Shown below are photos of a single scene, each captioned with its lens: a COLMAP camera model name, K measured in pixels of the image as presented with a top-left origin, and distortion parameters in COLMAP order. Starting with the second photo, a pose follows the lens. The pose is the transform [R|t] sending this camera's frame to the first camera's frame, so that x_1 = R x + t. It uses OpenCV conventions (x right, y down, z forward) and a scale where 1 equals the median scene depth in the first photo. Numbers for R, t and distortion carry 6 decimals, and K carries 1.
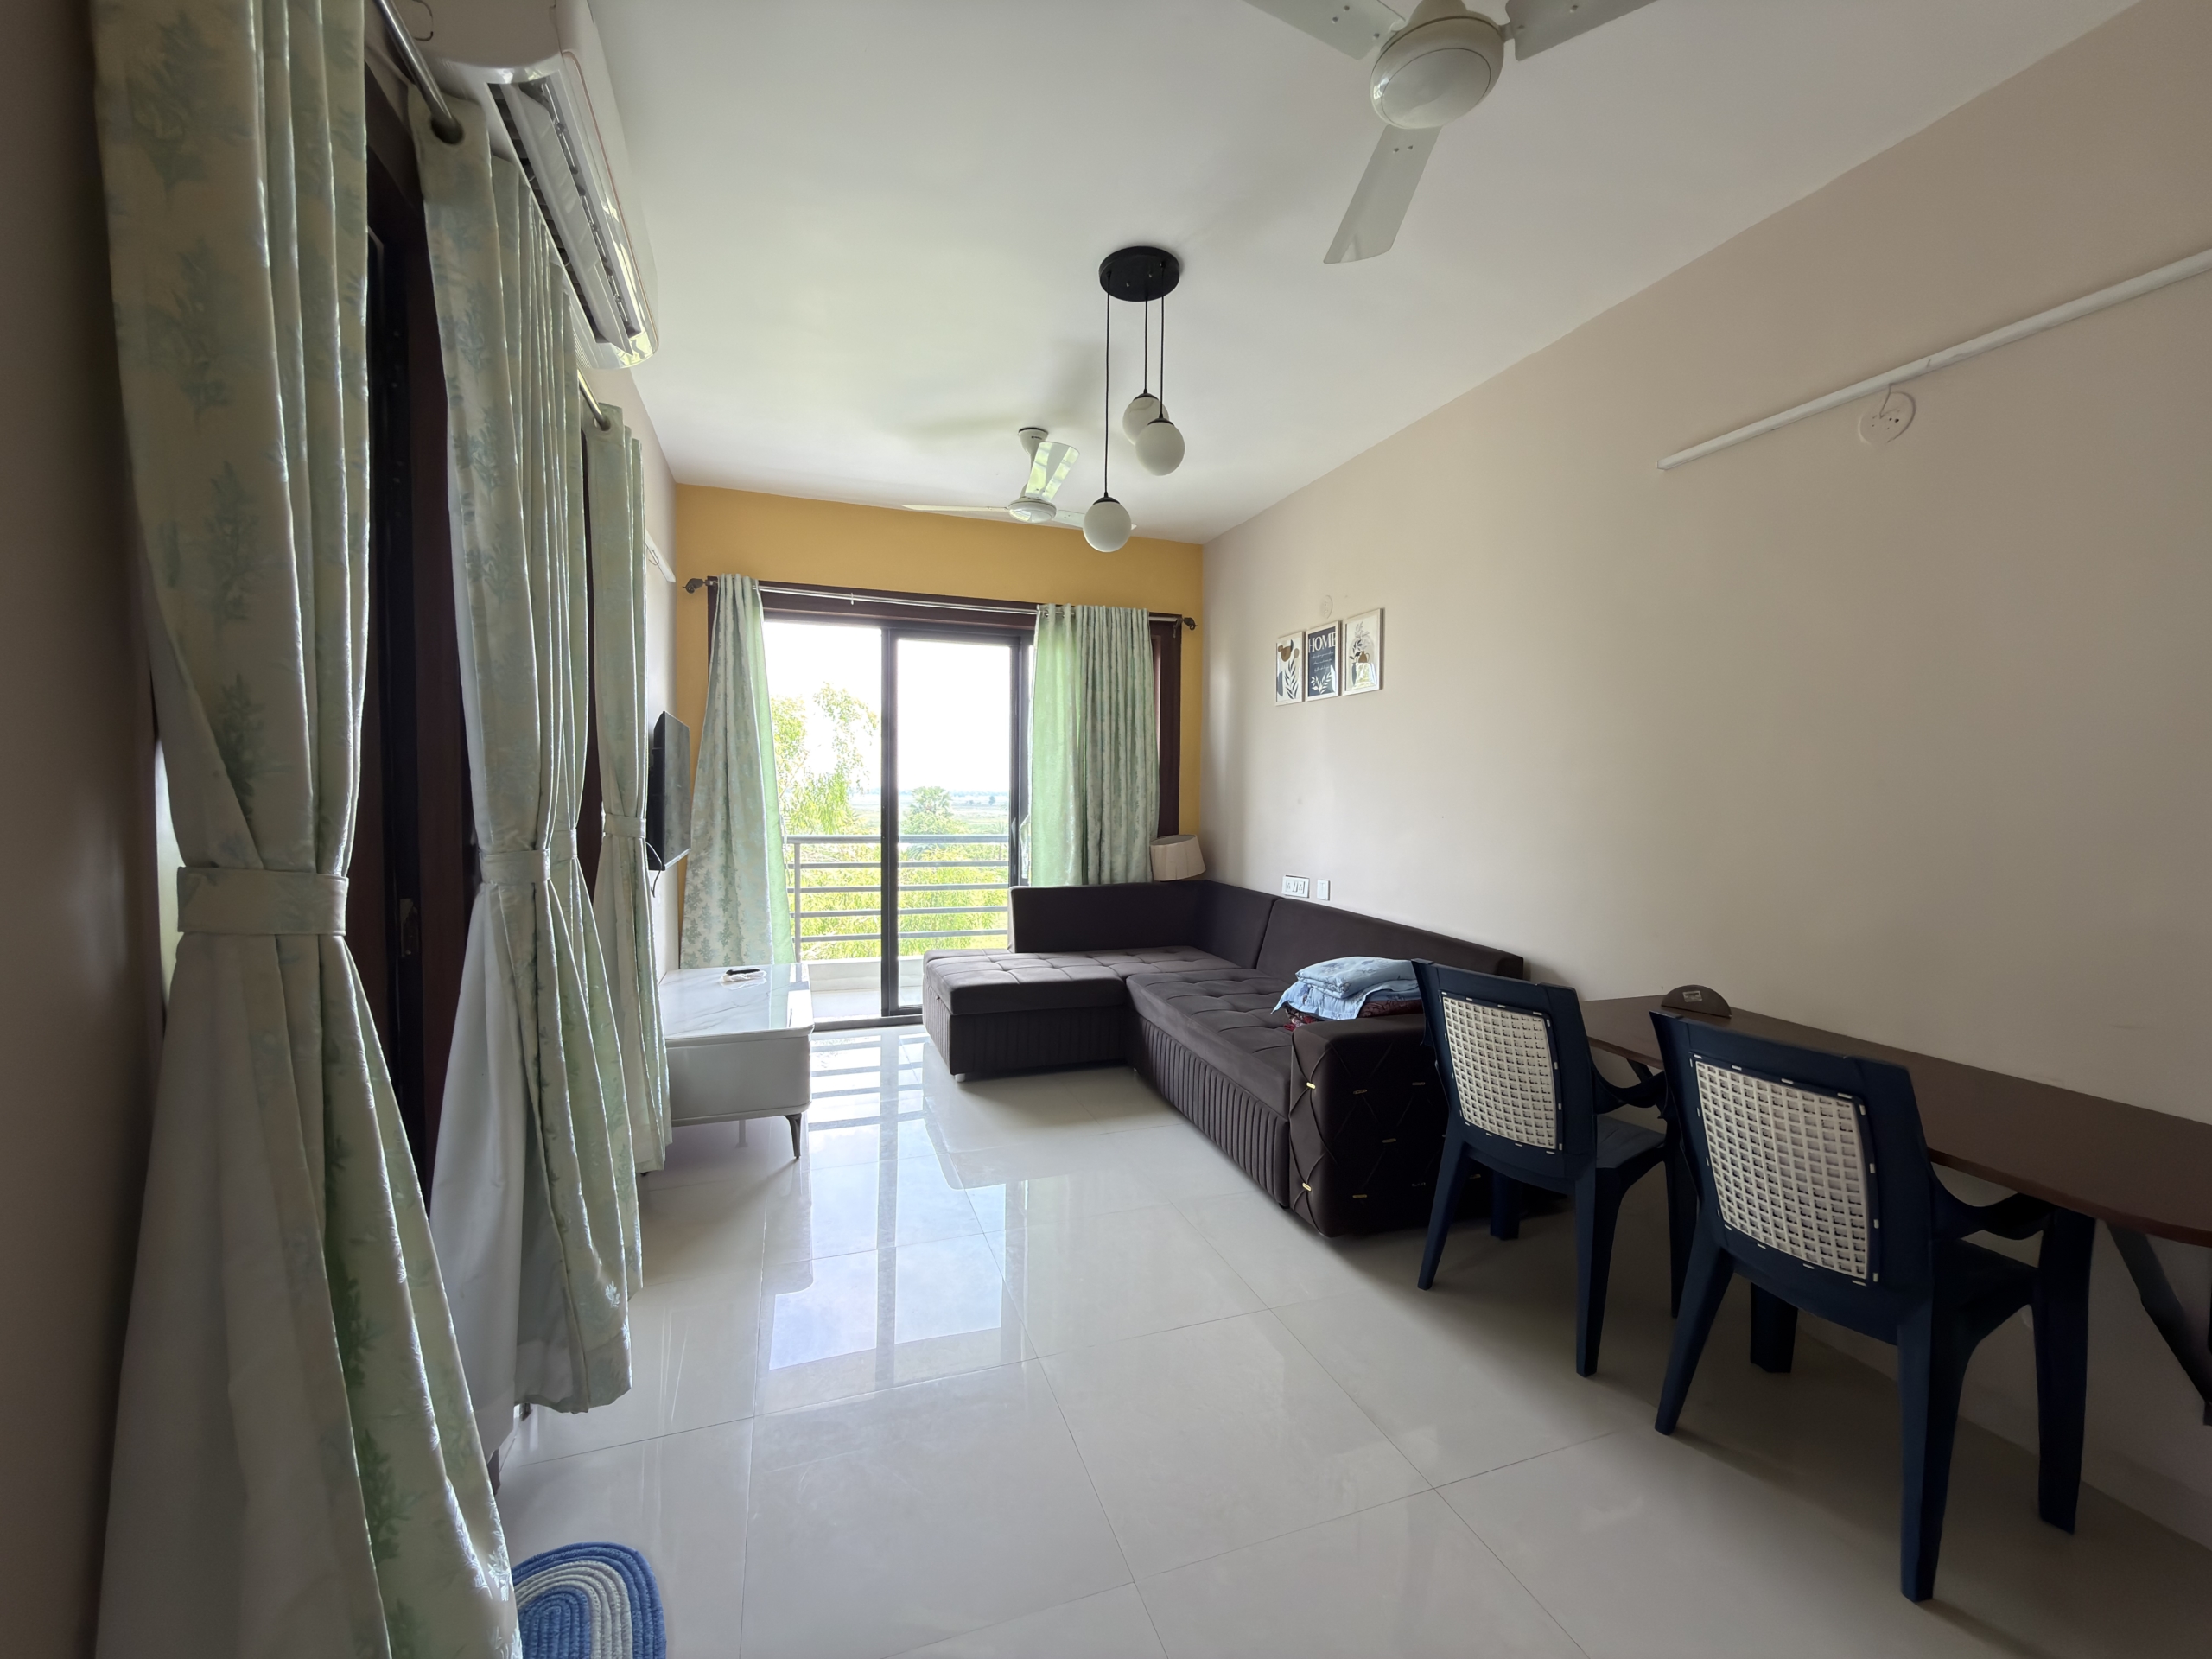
lens RADIAL K [[889.9, 0, 1110.0], [0, 889.9, 836.0], [0, 0, 1]] dist [0.007894, 0.000021]
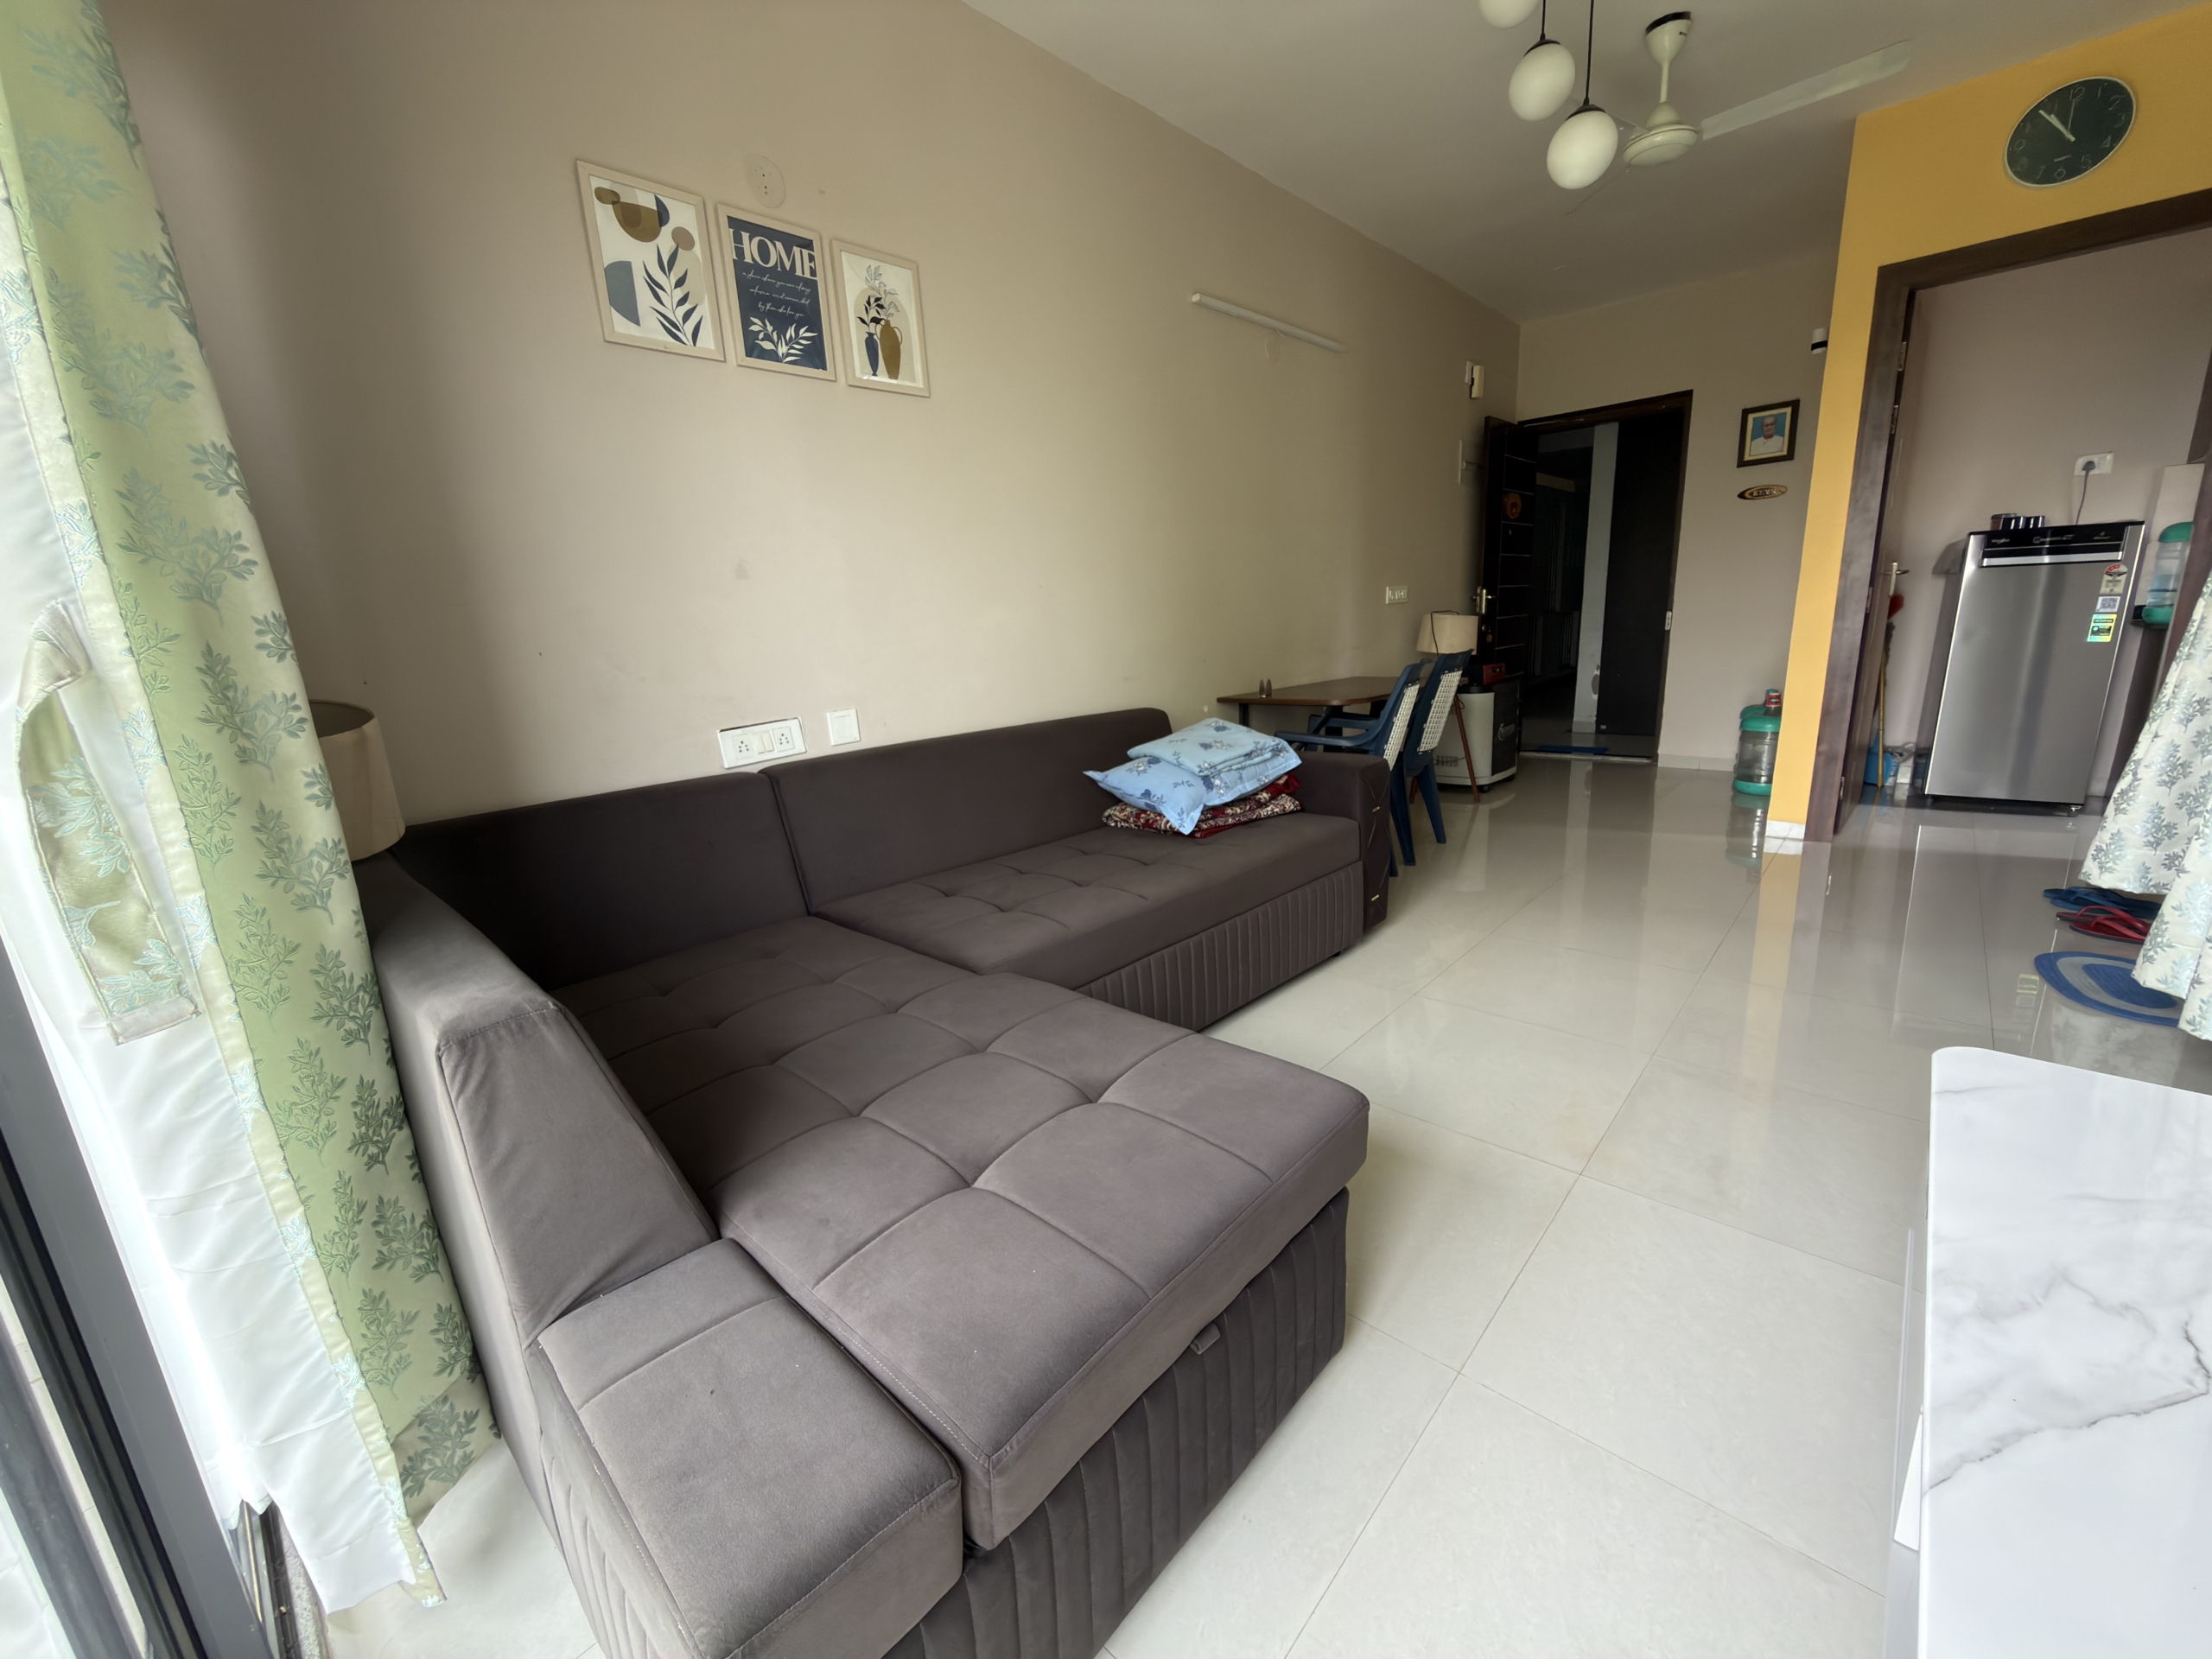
lens RADIAL K [[889.9, 0, 1110.0], [0, 889.9, 836.0], [0, 0, 1]] dist [0.007894, 0.000021]
pose [[-0.466231, -0.193100, 0.863331, -0.359881], [0.092546, 0.959887, 0.264675, -0.010103], [-0.879809, 0.203297, -0.429659, 1.079343]]
